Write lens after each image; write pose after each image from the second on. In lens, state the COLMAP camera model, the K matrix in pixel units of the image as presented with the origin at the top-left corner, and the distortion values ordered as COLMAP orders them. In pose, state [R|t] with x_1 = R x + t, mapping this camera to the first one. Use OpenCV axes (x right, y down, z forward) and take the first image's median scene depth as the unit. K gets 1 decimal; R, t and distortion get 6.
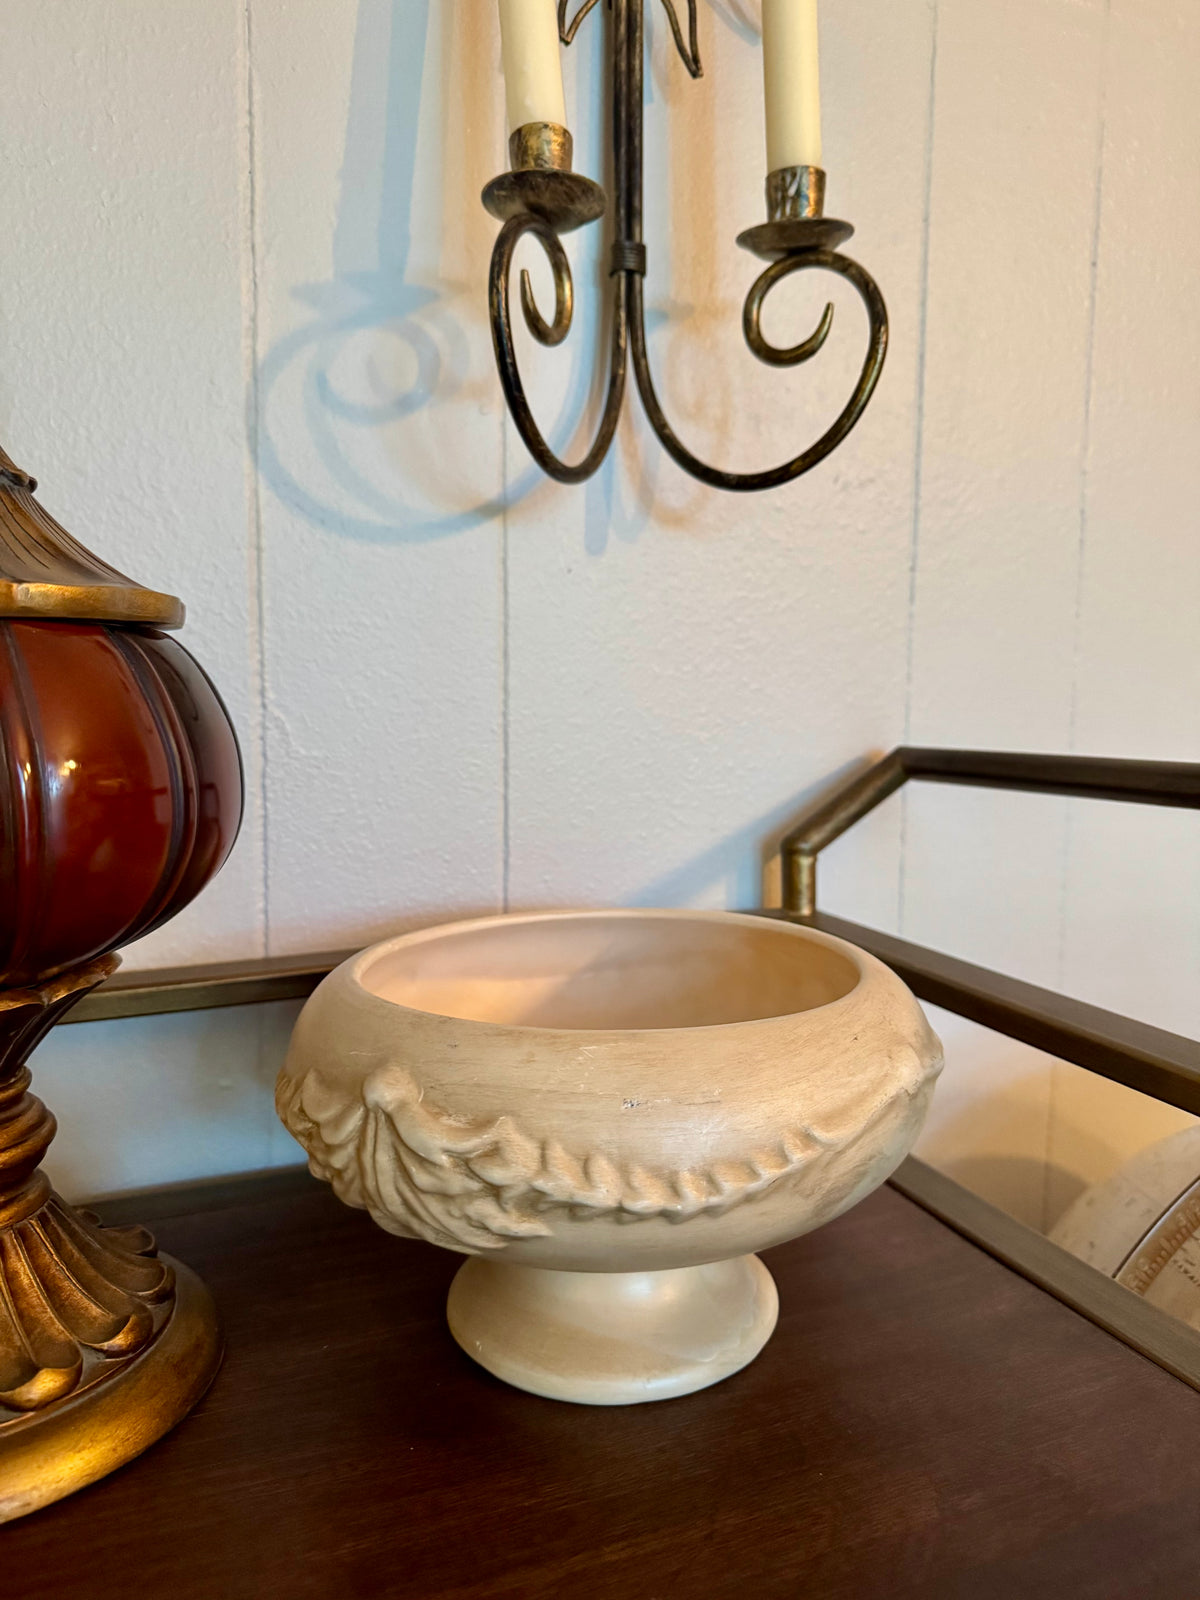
lens RADIAL K [[1154.6, 0, 606.2], [0, 1154.6, 801.5], [0, 0, 1]] dist [0.063720, -0.119865]
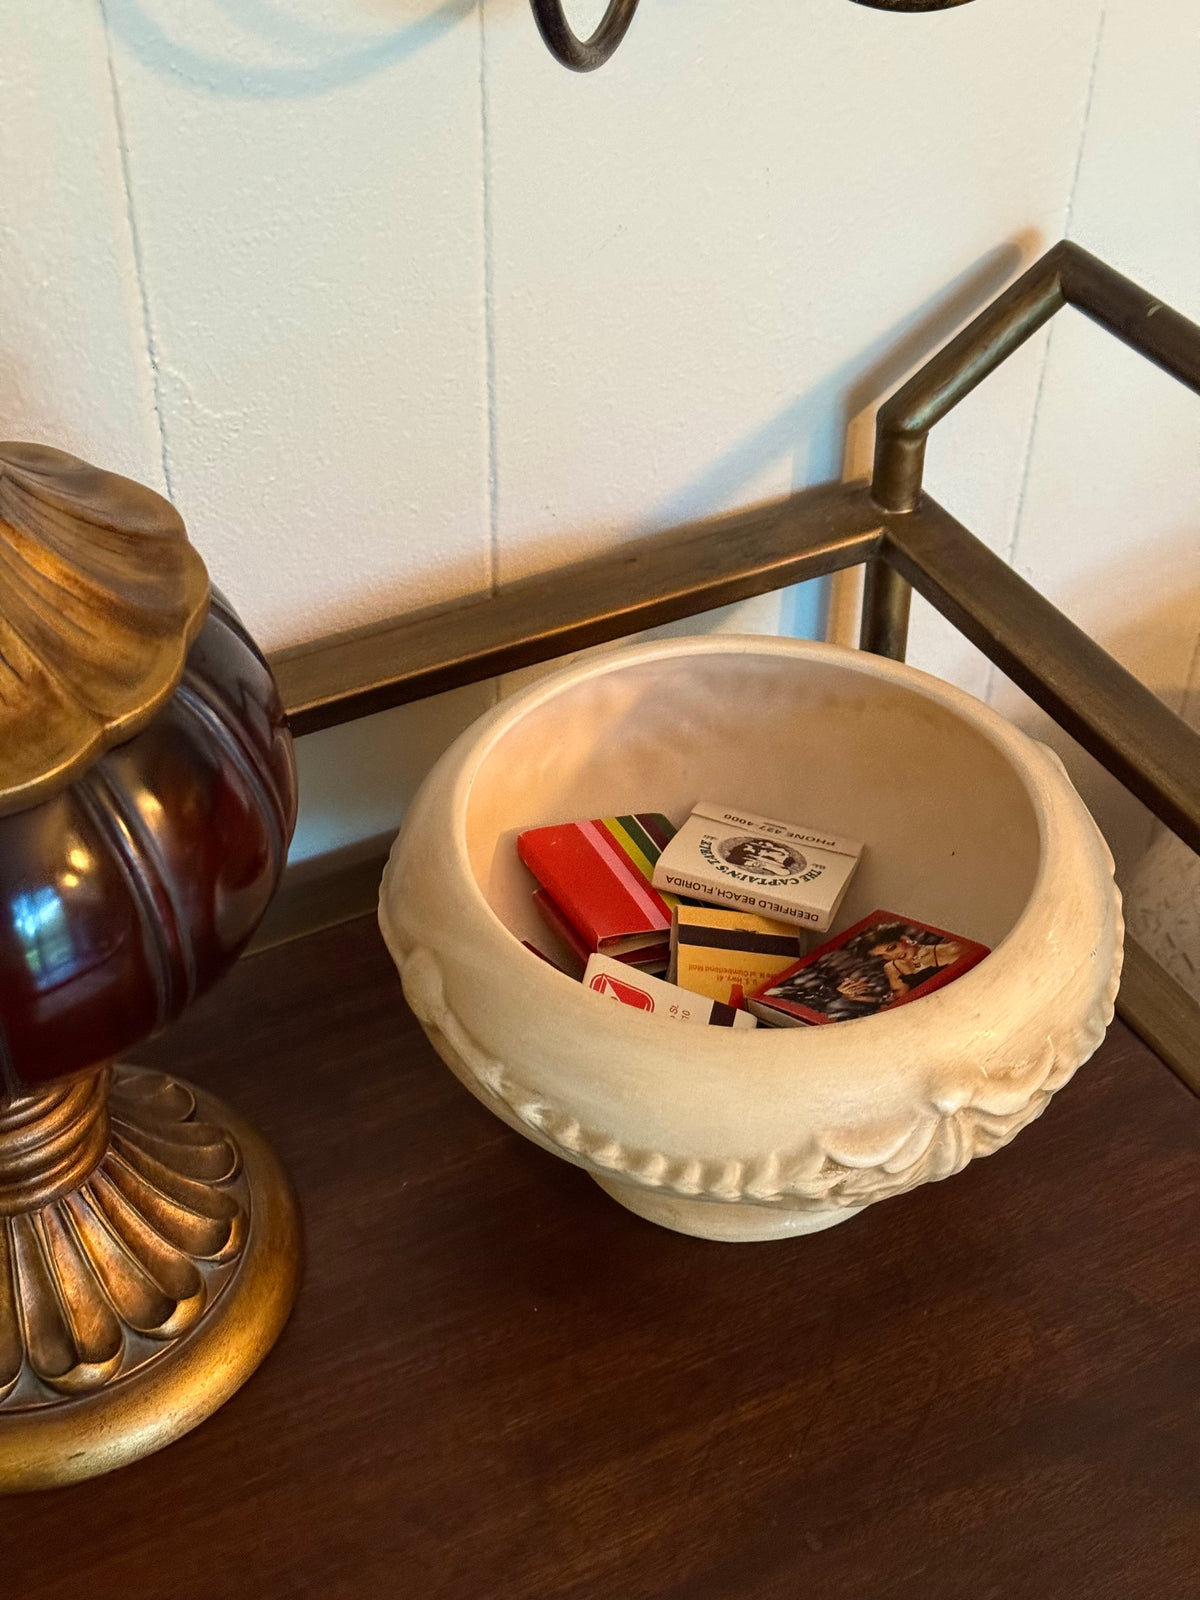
lens RADIAL K [[2344.0, 0, 601.3], [0, 2344.0, 808.1], [0, 0, 1]] dist [0.120928, 0.041442]
pose [[0.994290, -0.063958, 0.085420, -0.261070], [0.003438, 0.819263, 0.573407, -1.021236], [-0.106655, -0.569840, 0.814805, -0.466803]]
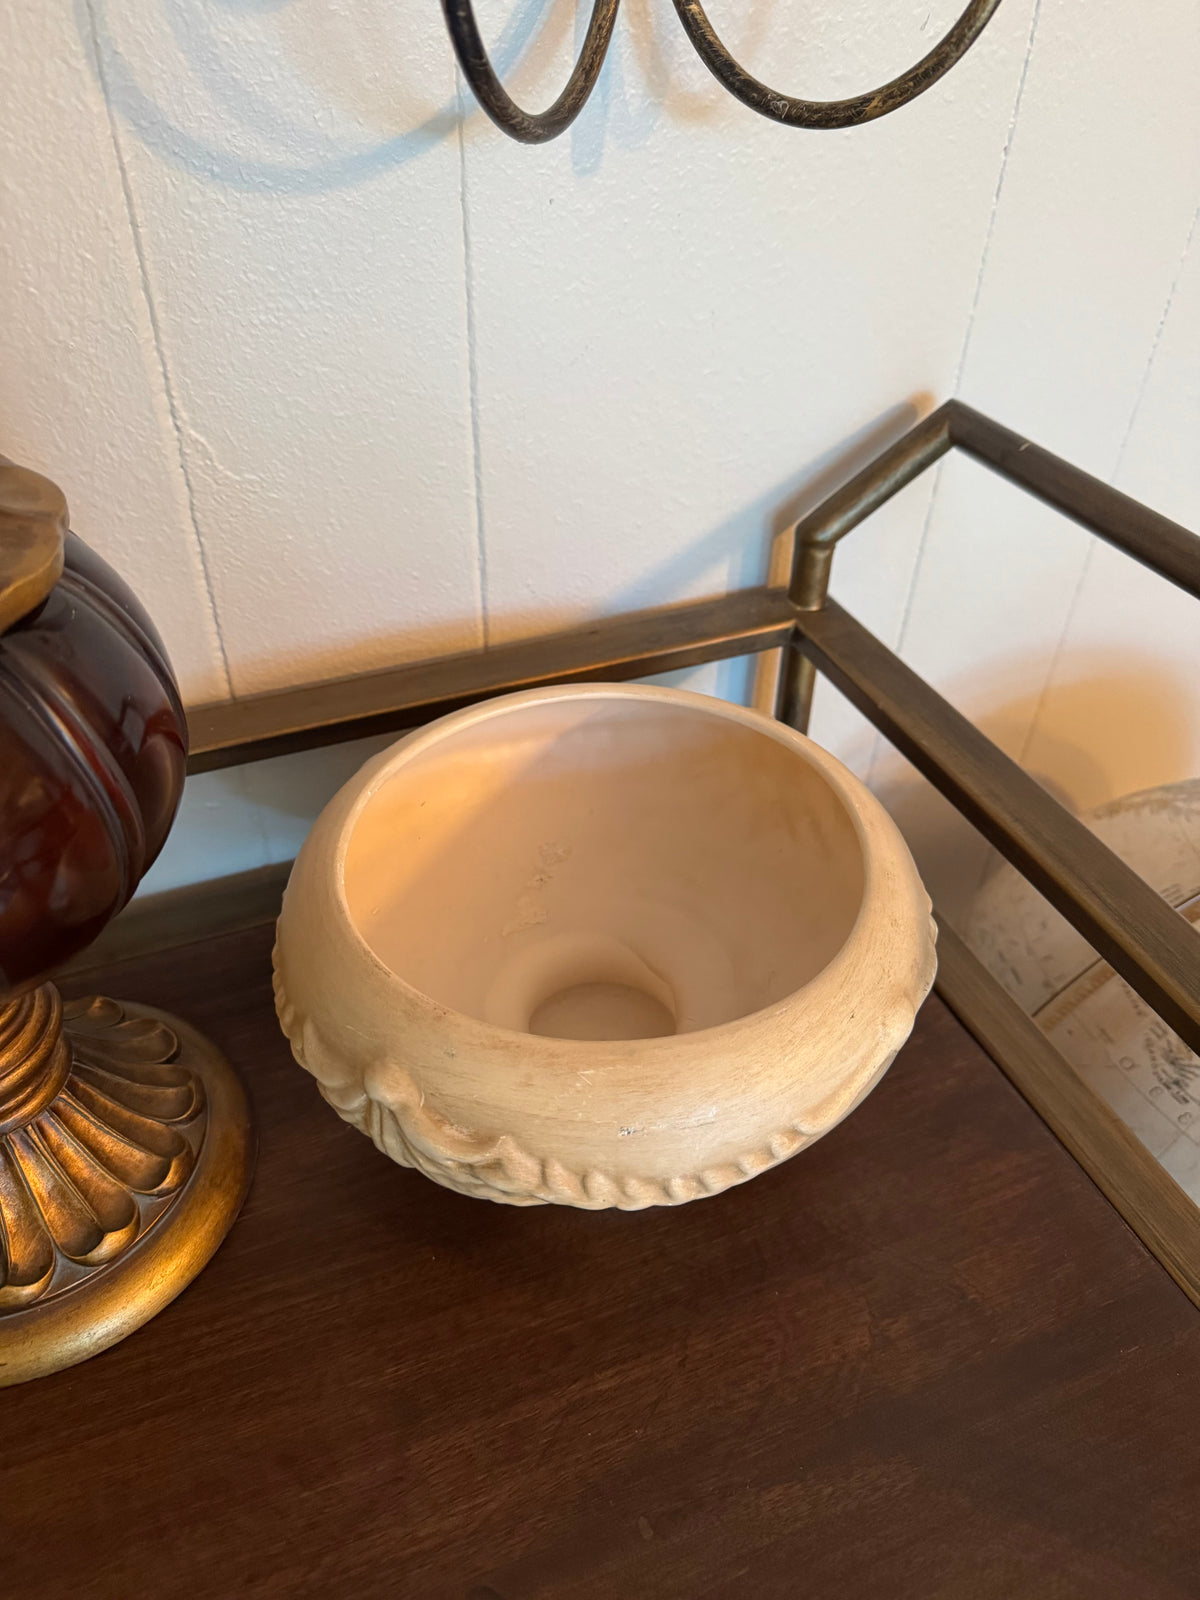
lens RADIAL K [[1169.7, 0, 600.0], [0, 1169.7, 800.0], [0, 0, 1]] dist [0.051844, -0.119432]
pose [[0.999870, 0.003435, 0.015741, -0.018389], [-0.011573, 0.832828, 0.553411, -0.499218], [-0.011208, -0.553521, 0.832760, 0.260562]]
